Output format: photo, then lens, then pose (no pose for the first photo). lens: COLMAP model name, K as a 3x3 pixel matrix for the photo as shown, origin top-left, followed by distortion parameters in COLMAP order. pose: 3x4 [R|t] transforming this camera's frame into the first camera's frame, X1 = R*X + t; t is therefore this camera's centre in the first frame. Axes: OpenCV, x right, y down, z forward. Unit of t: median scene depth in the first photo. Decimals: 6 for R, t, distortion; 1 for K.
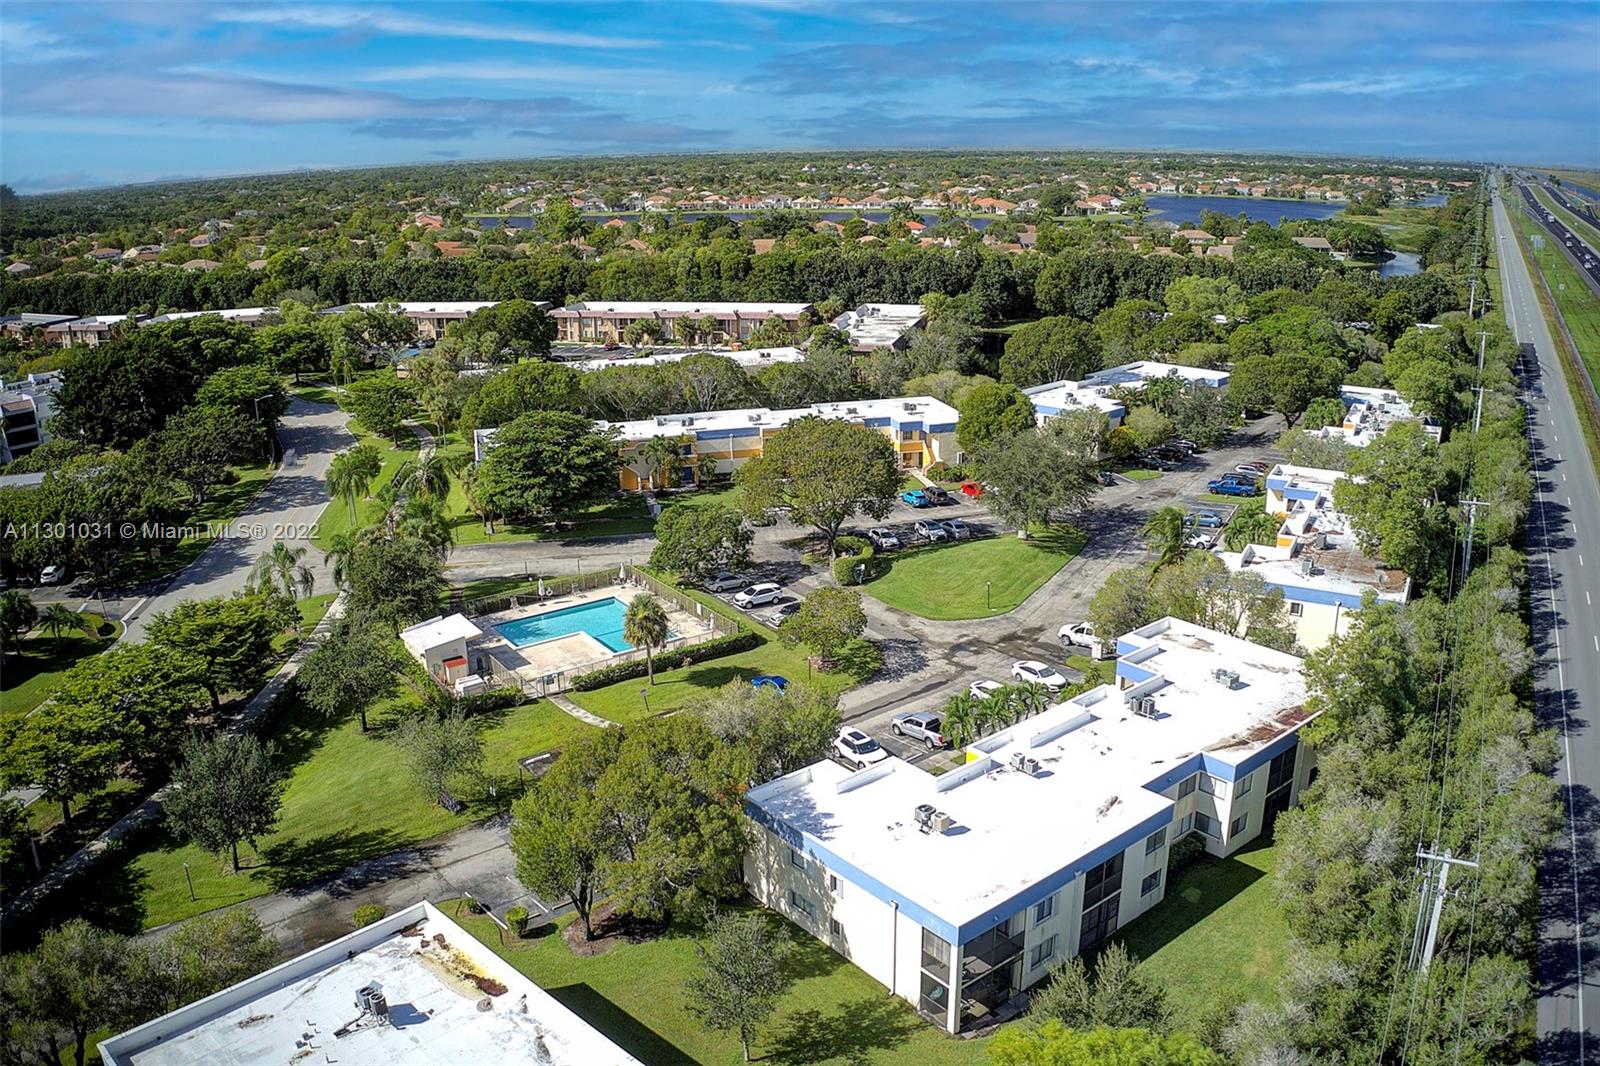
lens RADIAL K [[1267.9, 0, 800.0], [0, 1267.9, 533.0], [0, 0, 1]] dist [-0.181915, 0.004603]
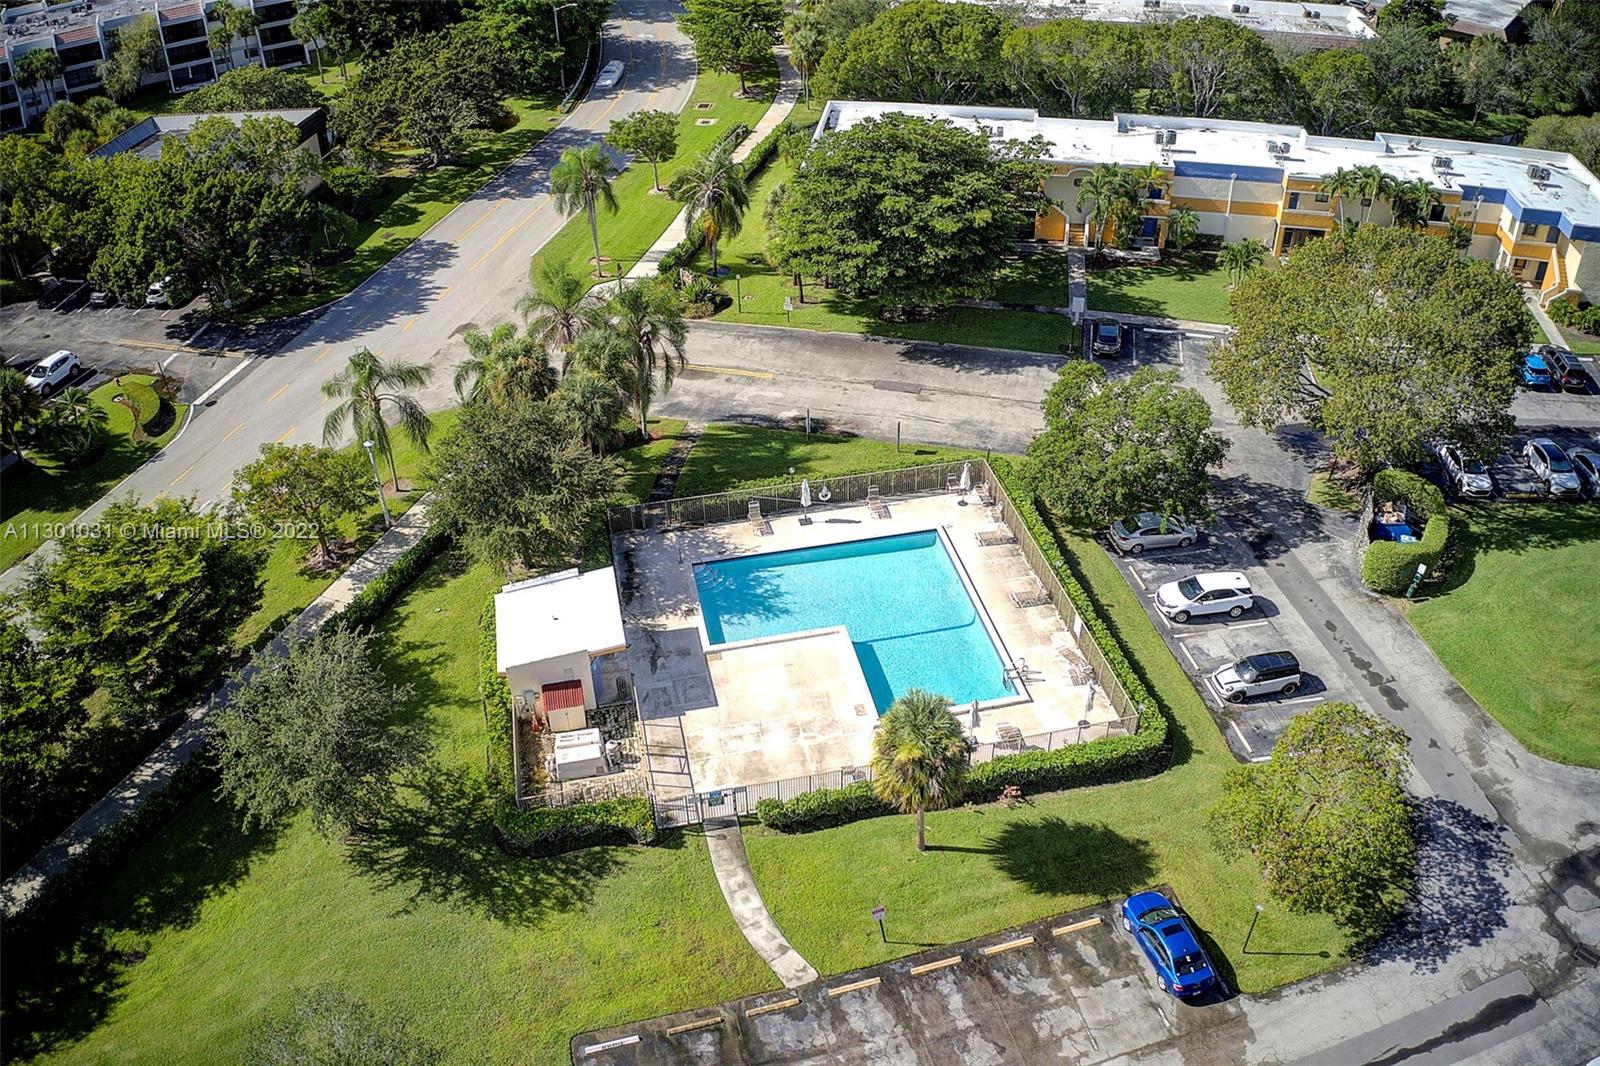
lens RADIAL K [[1267.9, 0, 800.0], [0, 1267.9, 533.0], [0, 0, 1]] dist [-0.181915, 0.004603]
pose [[0.920951, 0.230395, -0.314273, -0.028130], [-0.114314, 0.930744, 0.347343, -0.114784], [0.372534, -0.283960, 0.883507, 0.449179]]
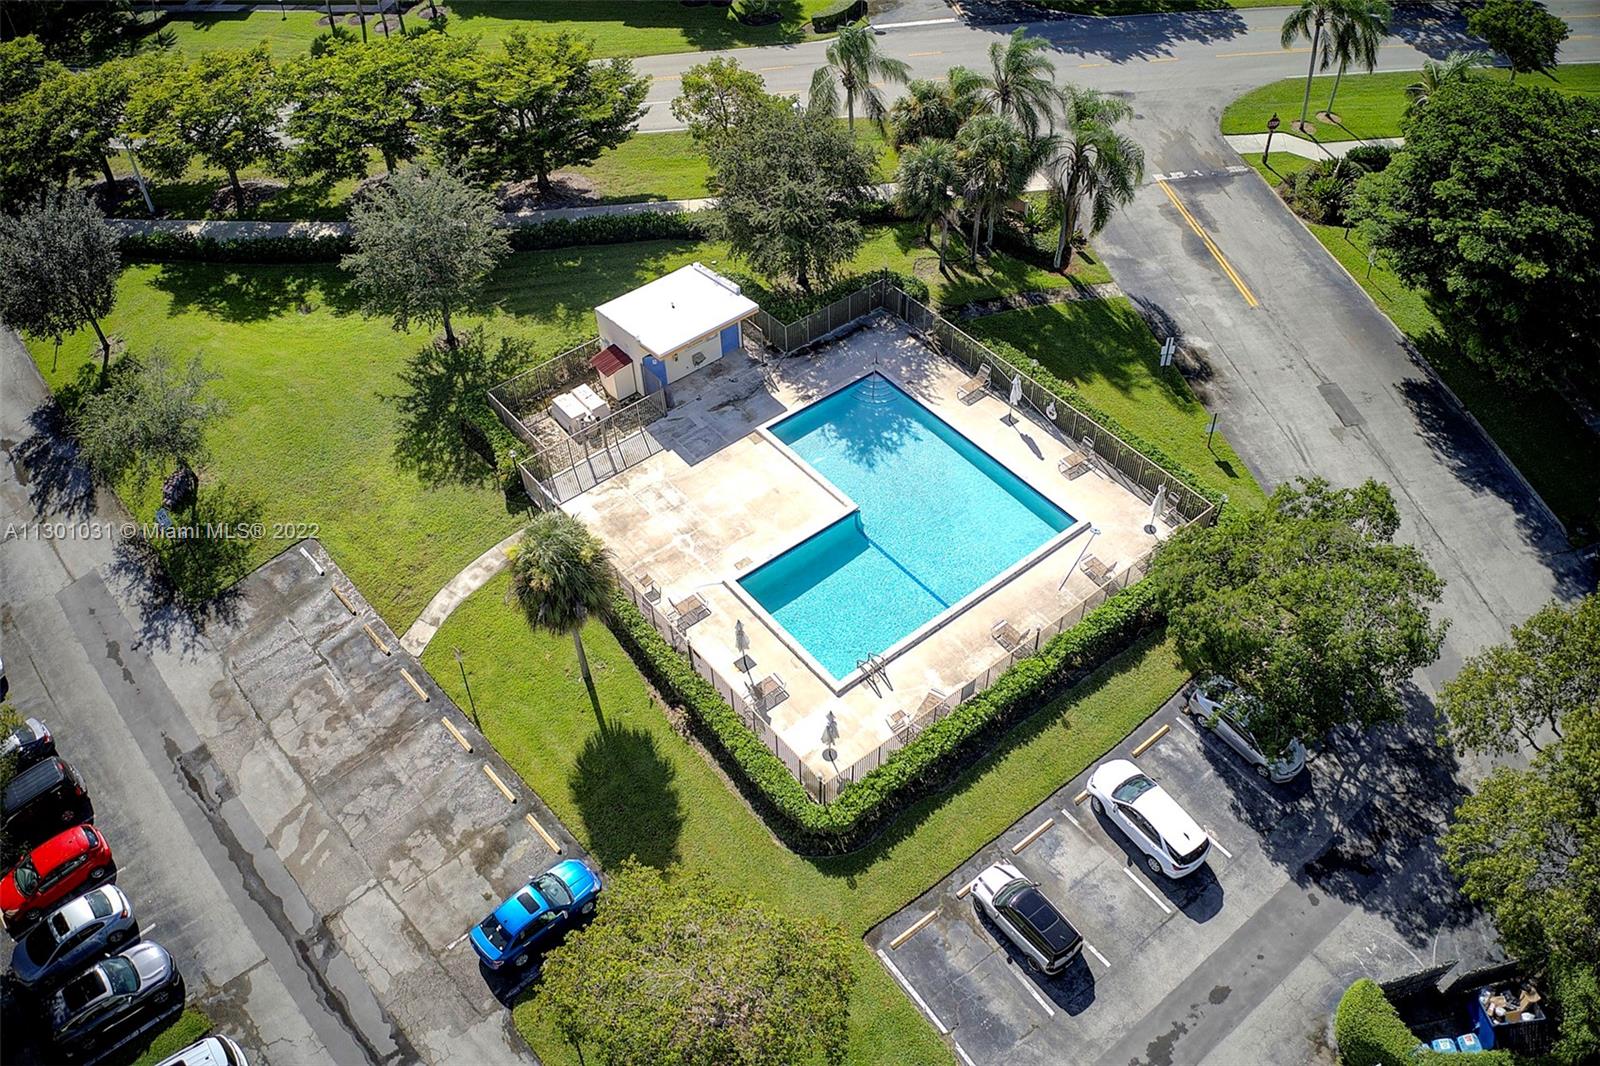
lens RADIAL K [[1267.9, 0, 800.0], [0, 1267.9, 533.0], [0, 0, 1]] dist [-0.181915, 0.004603]
pose [[0.062175, 0.735513, -0.674652, 0.122582], [-0.273280, 0.662673, 0.697268, -0.195657], [0.959923, 0.141016, 0.242202, 0.721032]]
